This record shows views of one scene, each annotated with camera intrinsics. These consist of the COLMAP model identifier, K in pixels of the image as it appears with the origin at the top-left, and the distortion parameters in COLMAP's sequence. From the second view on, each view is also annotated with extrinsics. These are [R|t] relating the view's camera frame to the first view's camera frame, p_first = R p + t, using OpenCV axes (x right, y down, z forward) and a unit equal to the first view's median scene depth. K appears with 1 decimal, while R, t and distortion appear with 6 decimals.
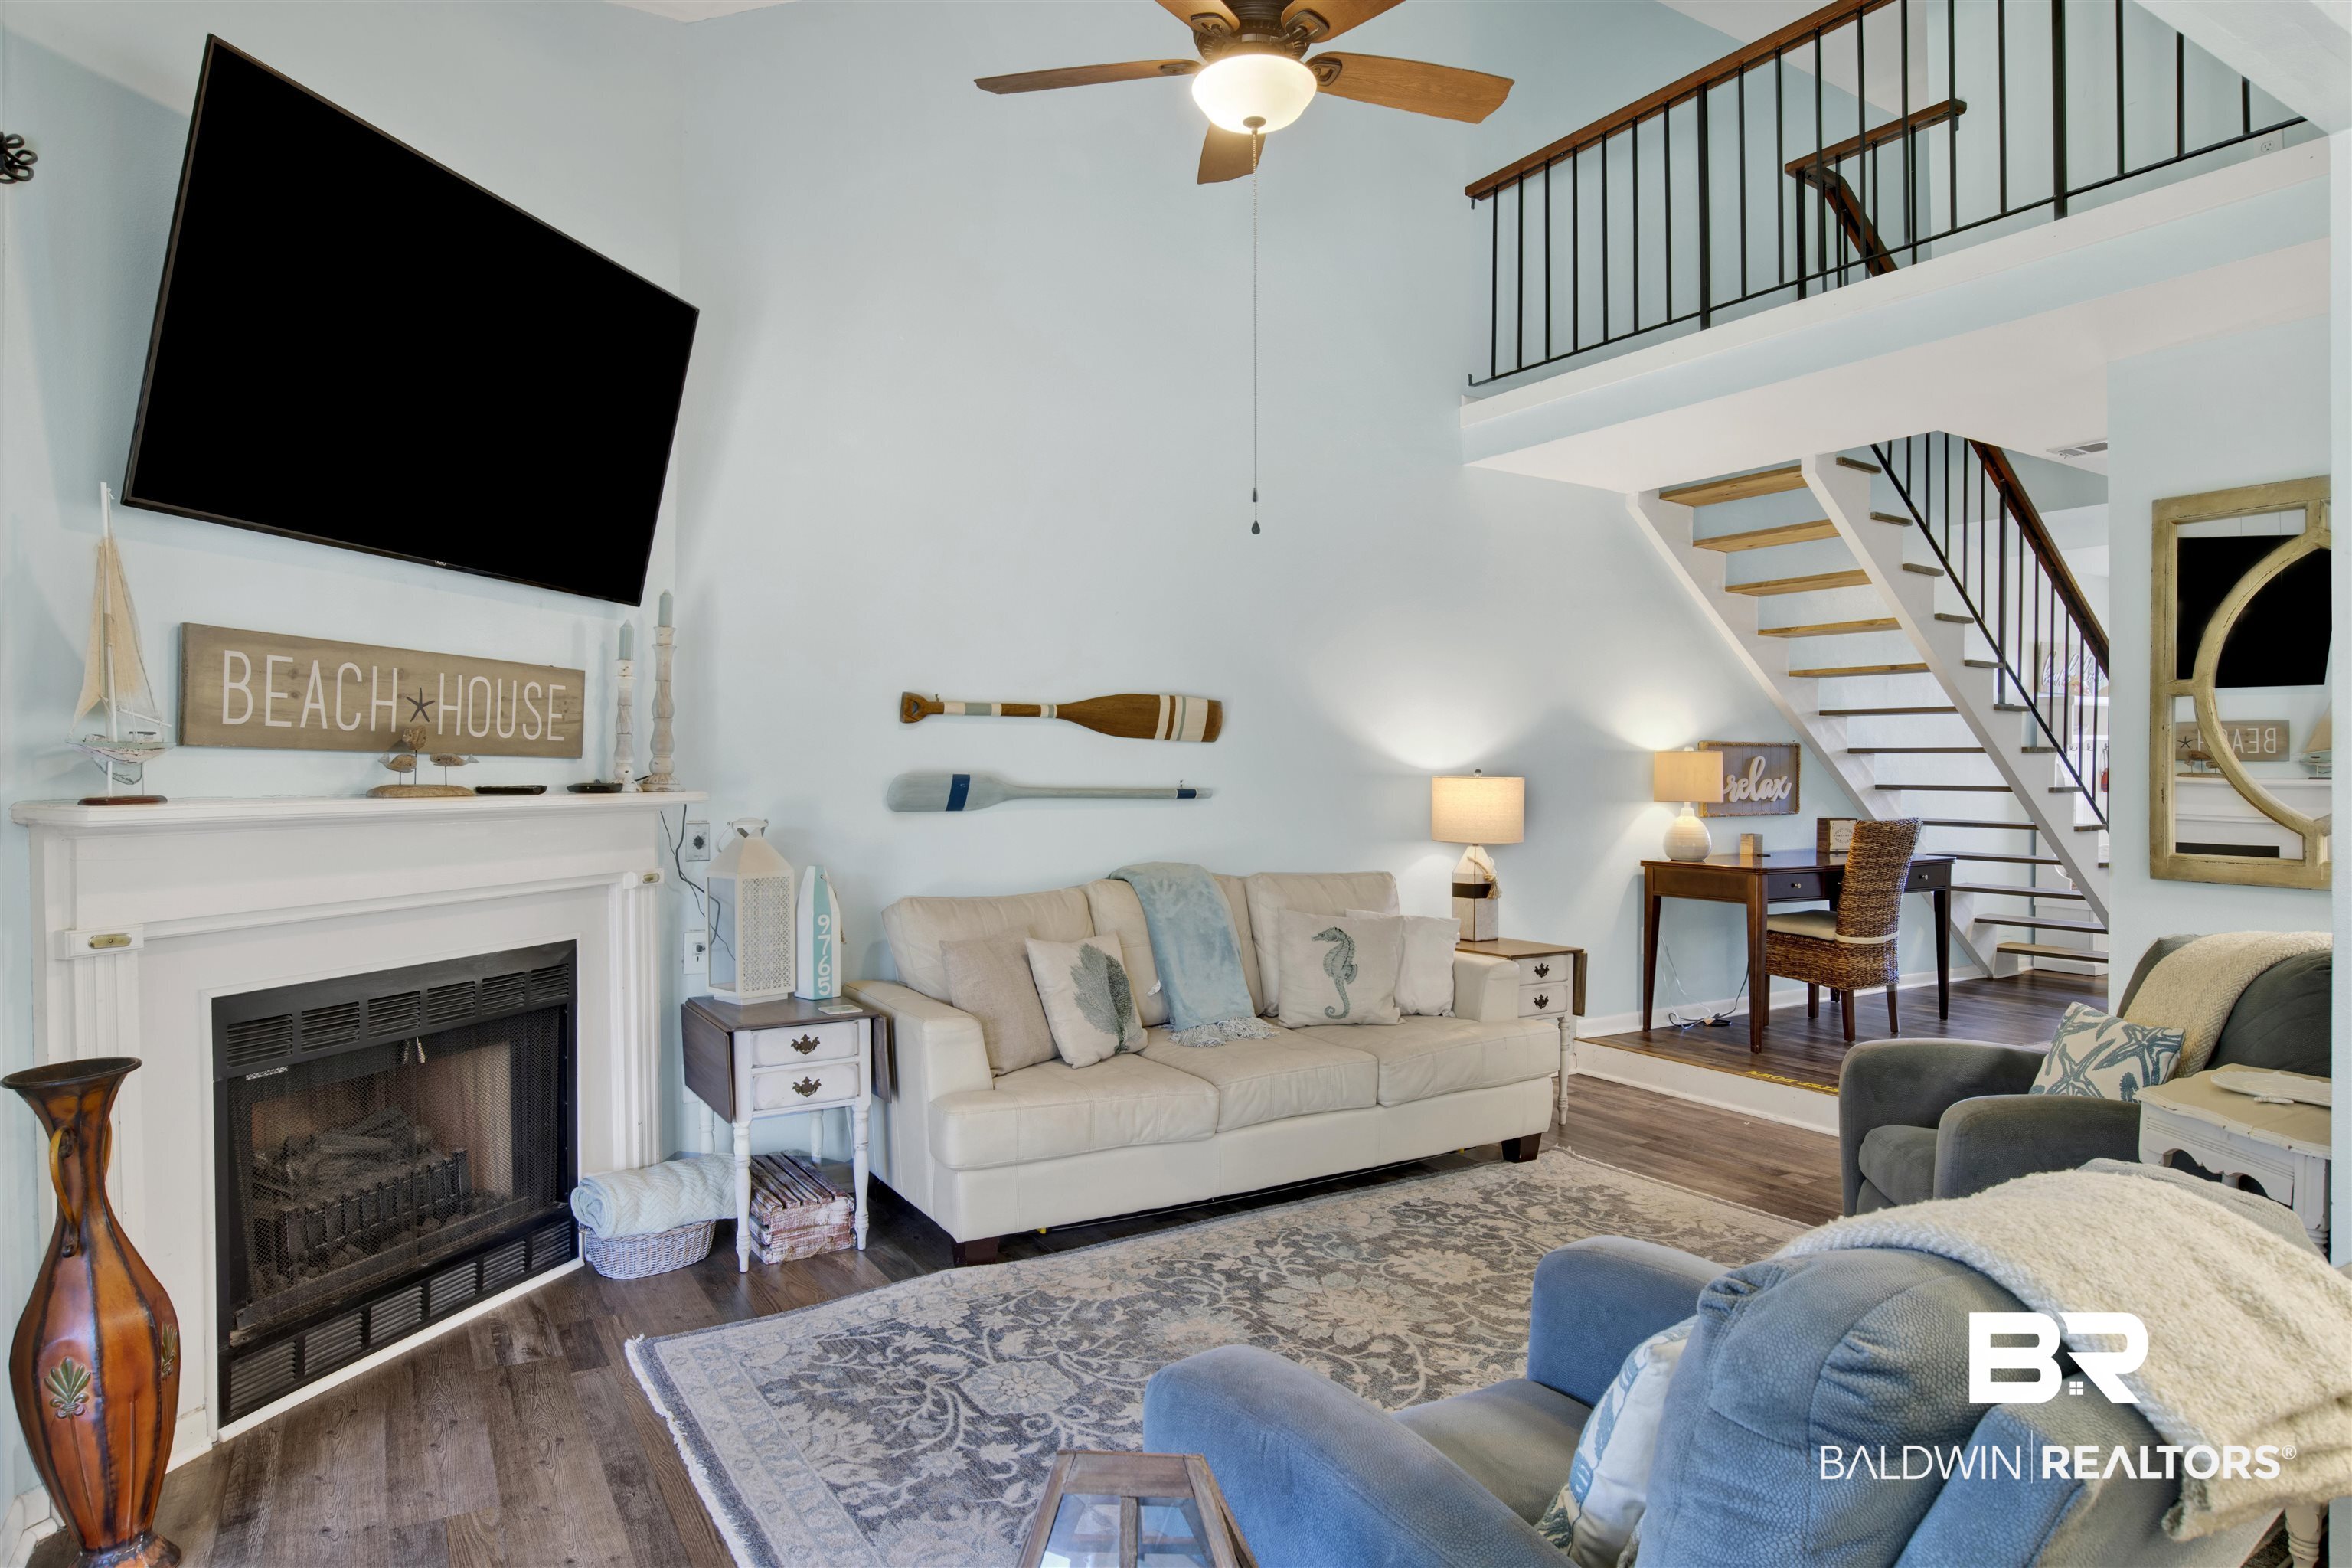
lens RADIAL K [[1338.2, 0, 1176.0], [0, 1338.2, 784.0], [0, 0, 1]] dist [-0.084636, -0.000002]
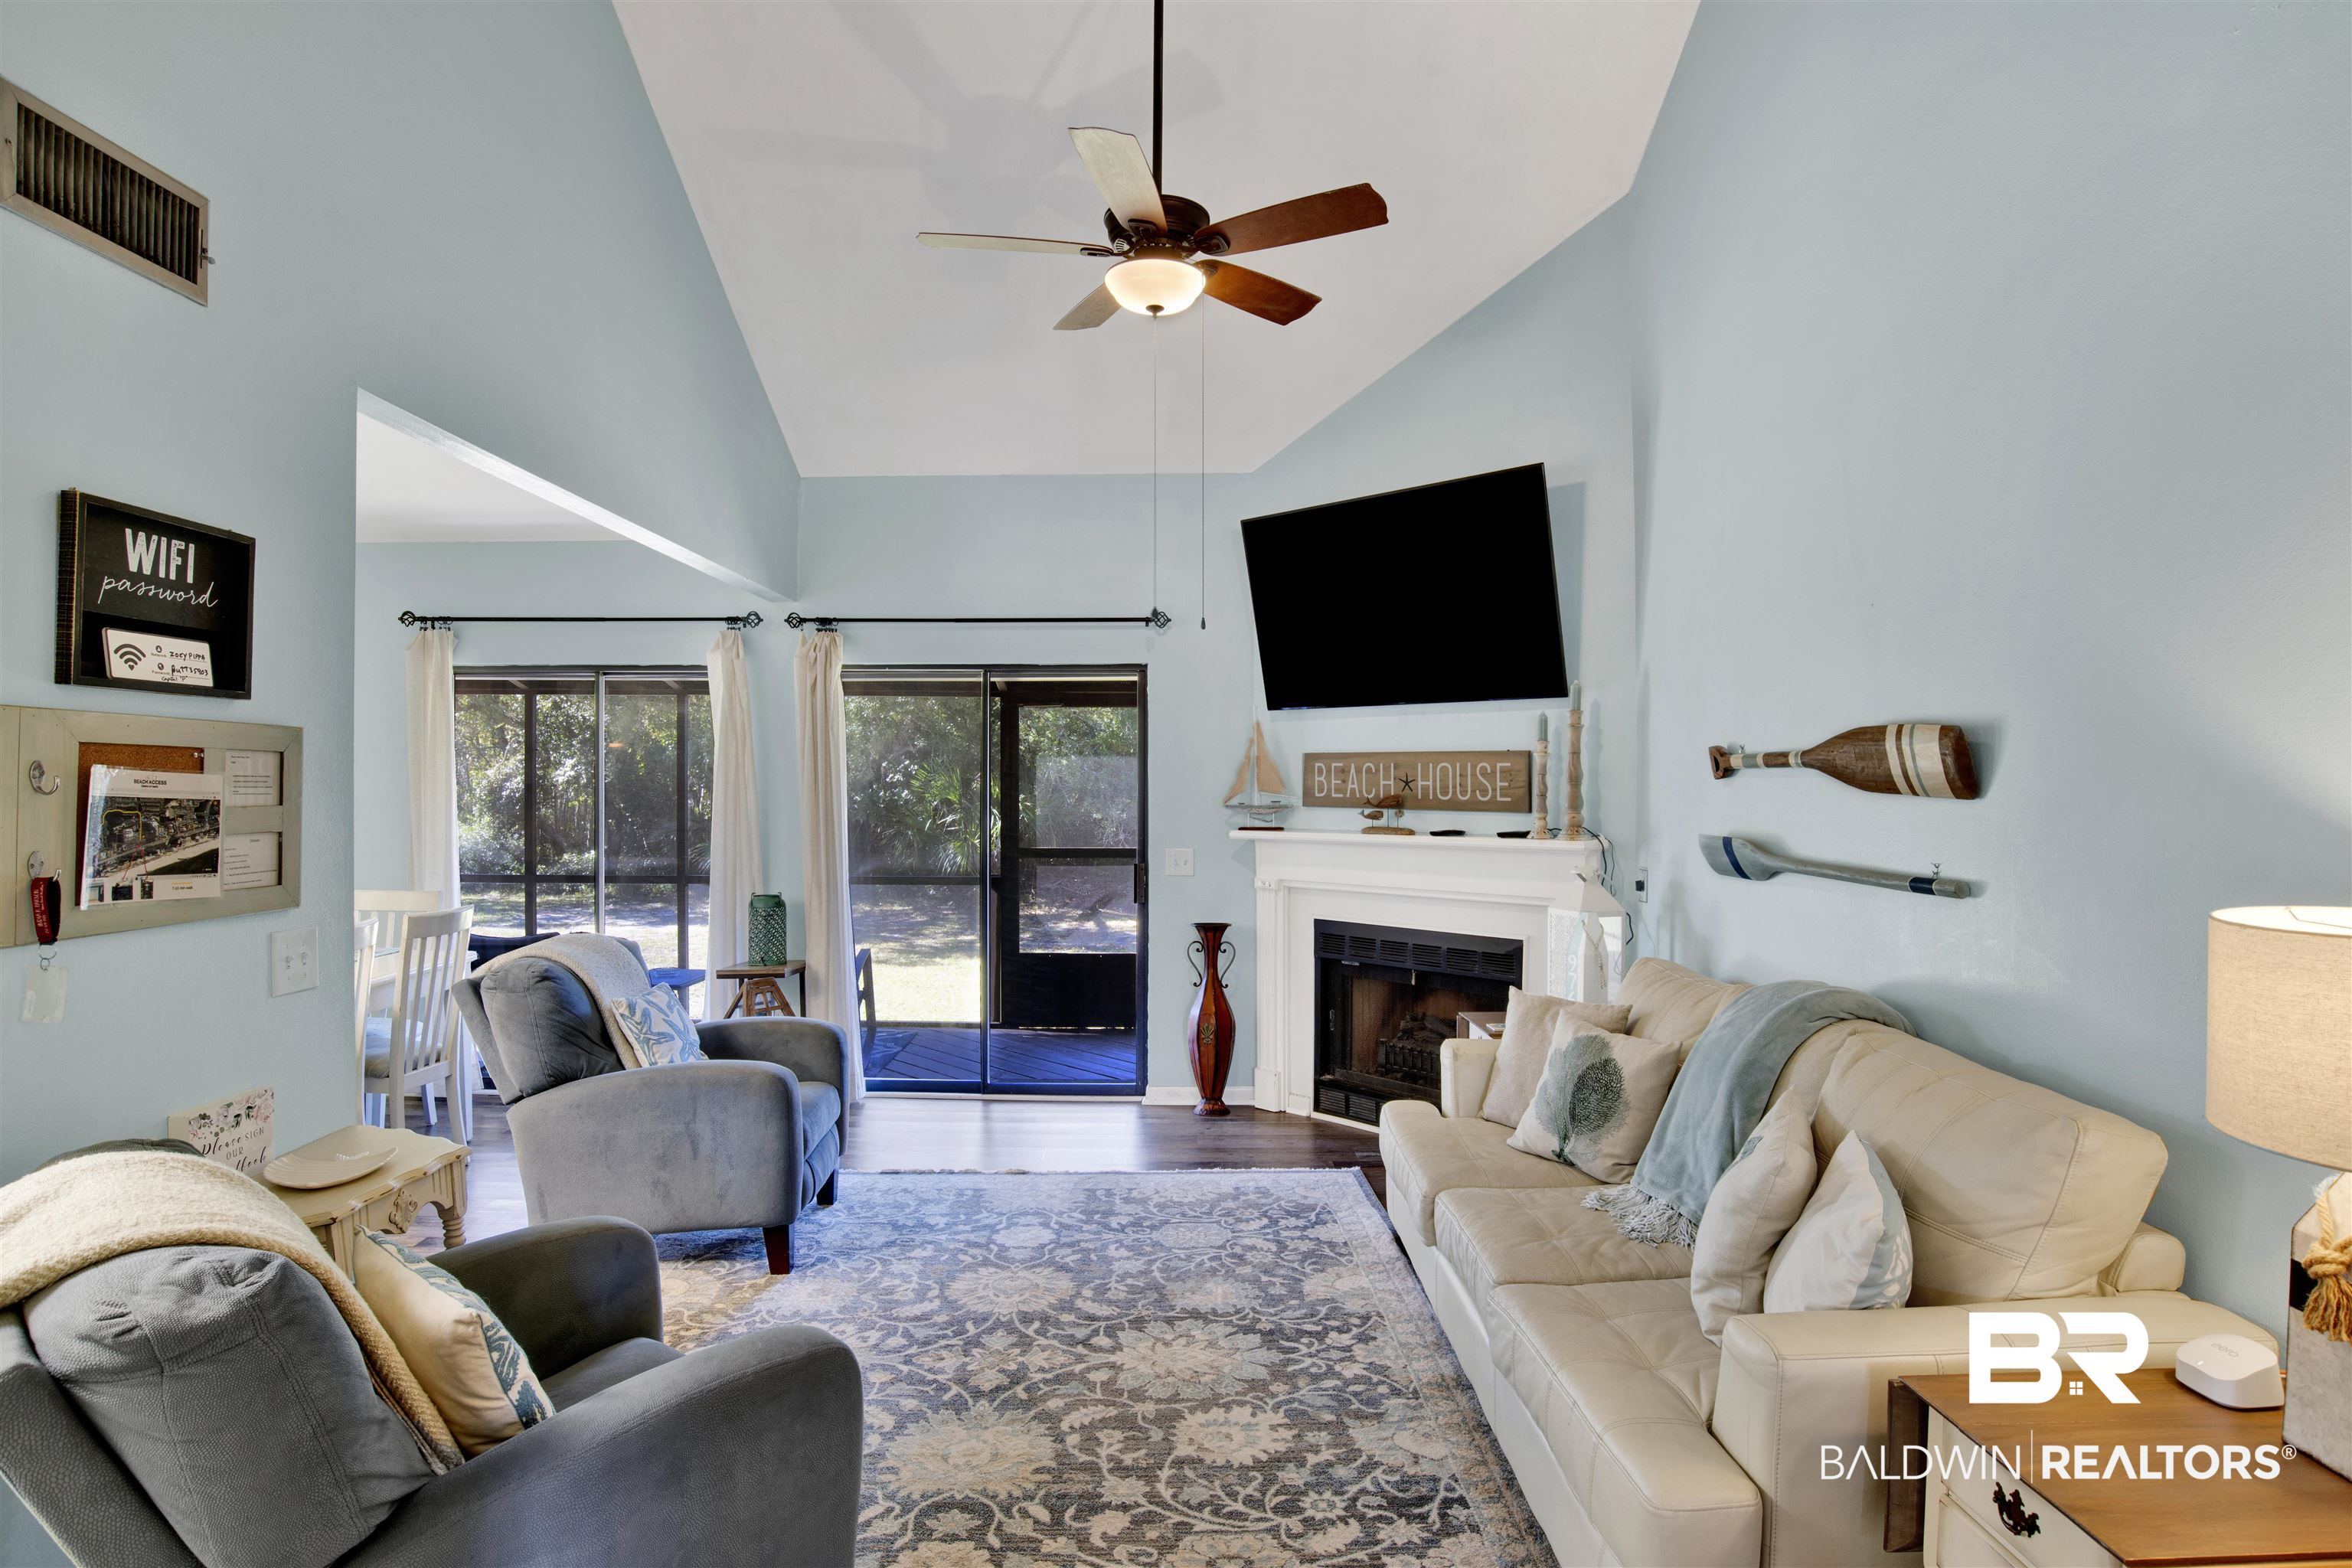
lens RADIAL K [[1291.3, 0, 1186.8], [0, 1291.3, 787.6], [0, 0, 1]] dist [-0.072111, 0.001559]
pose [[-0.522305, -0.003088, -0.852753, 0.946177], [-0.011614, 0.999926, 0.003493, -0.049588], [0.852679, 0.011728, -0.522303, 1.459483]]
